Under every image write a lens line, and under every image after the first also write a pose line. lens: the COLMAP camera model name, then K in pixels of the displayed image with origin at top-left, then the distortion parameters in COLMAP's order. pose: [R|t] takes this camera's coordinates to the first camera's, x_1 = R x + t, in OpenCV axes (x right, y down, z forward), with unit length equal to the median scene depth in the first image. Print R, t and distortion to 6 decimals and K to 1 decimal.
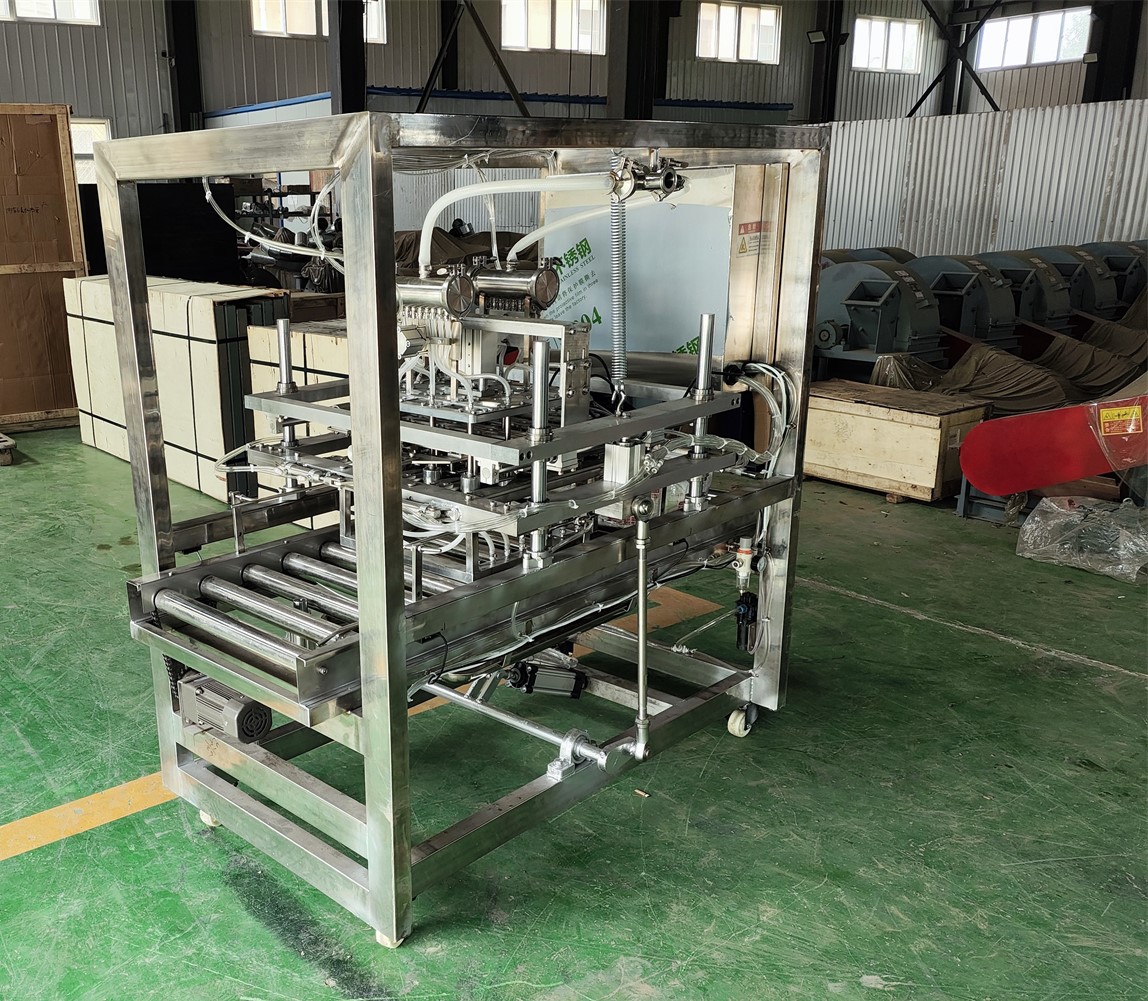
lens RADIAL K [[1112.1, 0, 409.6], [0, 1112.1, 502.0], [0, 0, 1]] dist [0.065894, -0.080632]
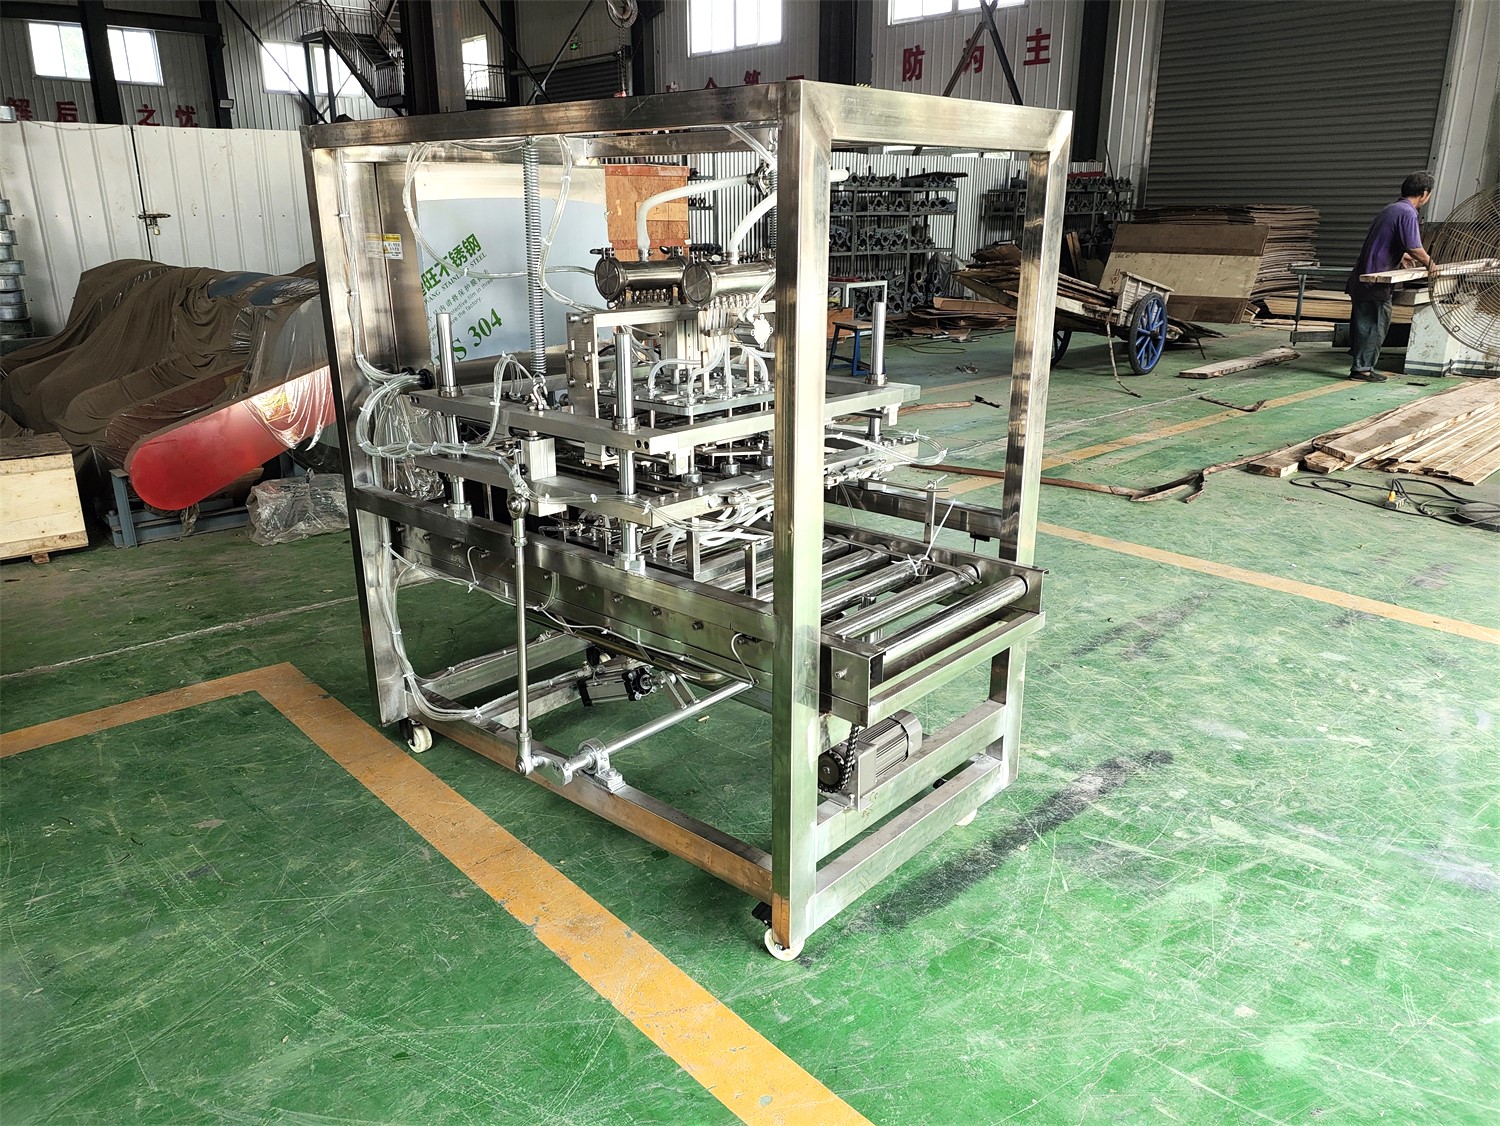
lens RADIAL K [[1100.5, 0, 746.2], [0, 1100.5, 518.1], [0, 0, 1]] dist [0.082548, -0.131288]
pose [[-0.088599, -0.240880, 0.966503, -0.766734], [0.263039, 0.930215, 0.255948, -0.189731], [-0.960708, 0.276905, -0.019055, 0.850163]]
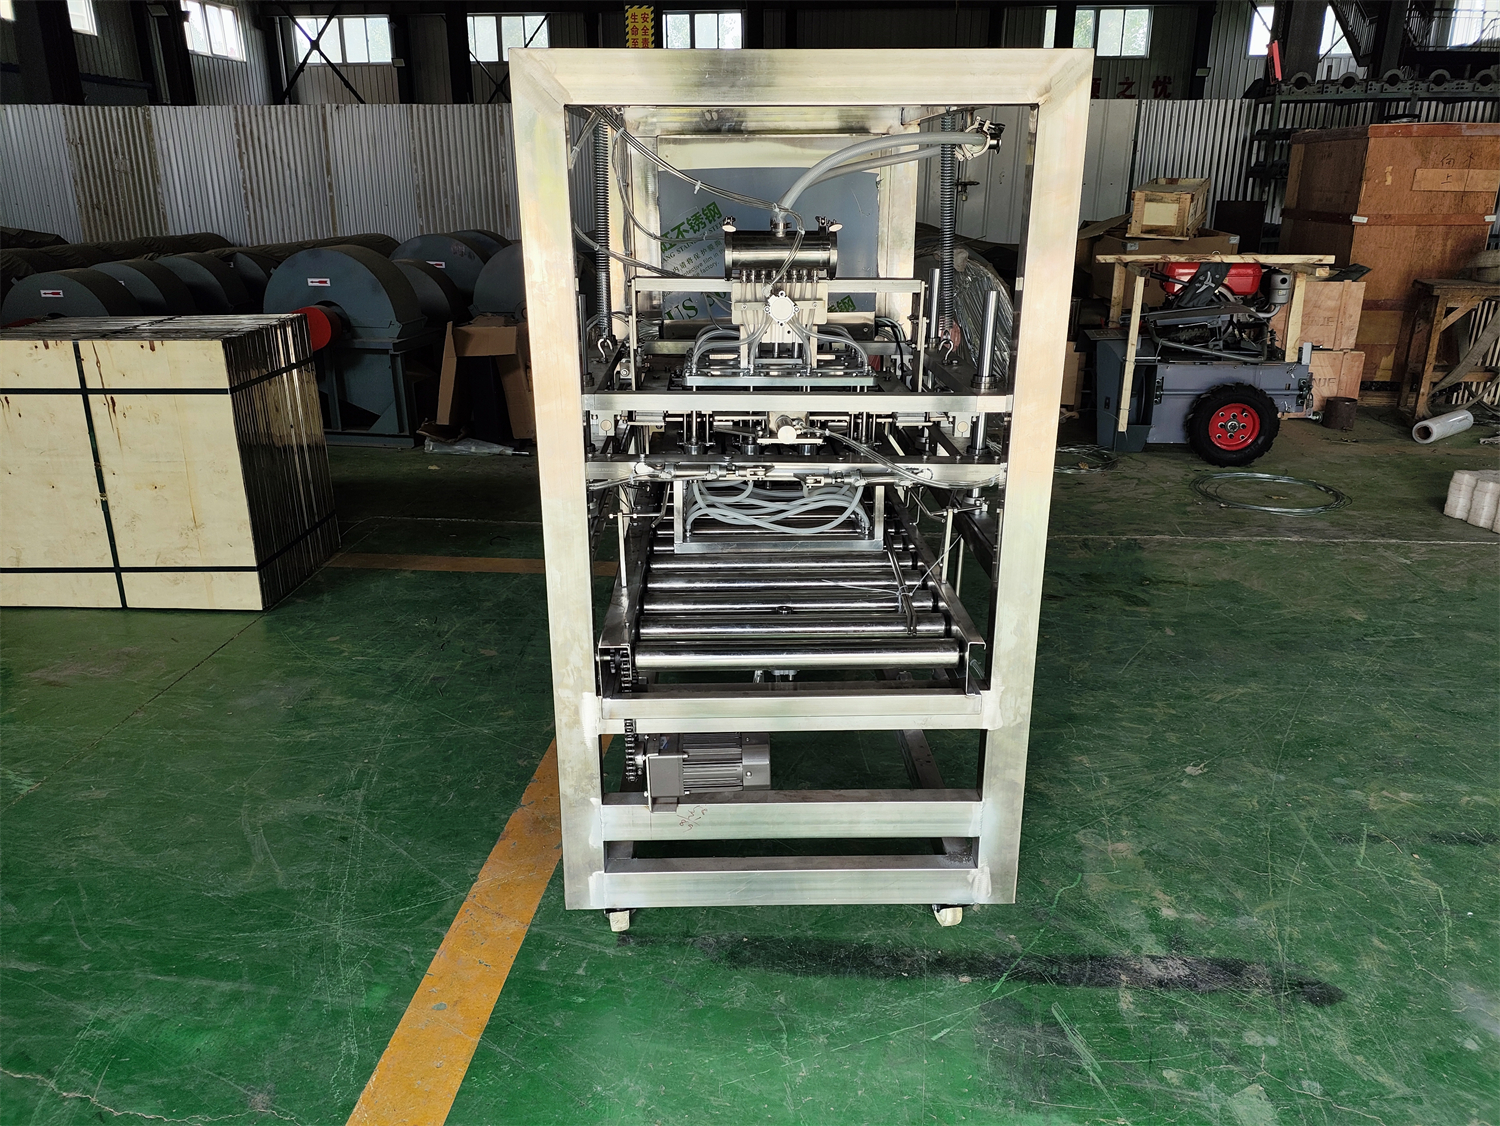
lens RADIAL K [[1100.5, 0, 746.2], [0, 1100.5, 518.1], [0, 0, 1]] dist [0.082548, -0.131288]
pose [[0.663185, -0.192653, 0.723236, -0.562750], [0.175761, 0.979370, 0.099714, -0.056377], [-0.727526, 0.060988, 0.683364, 0.330039]]
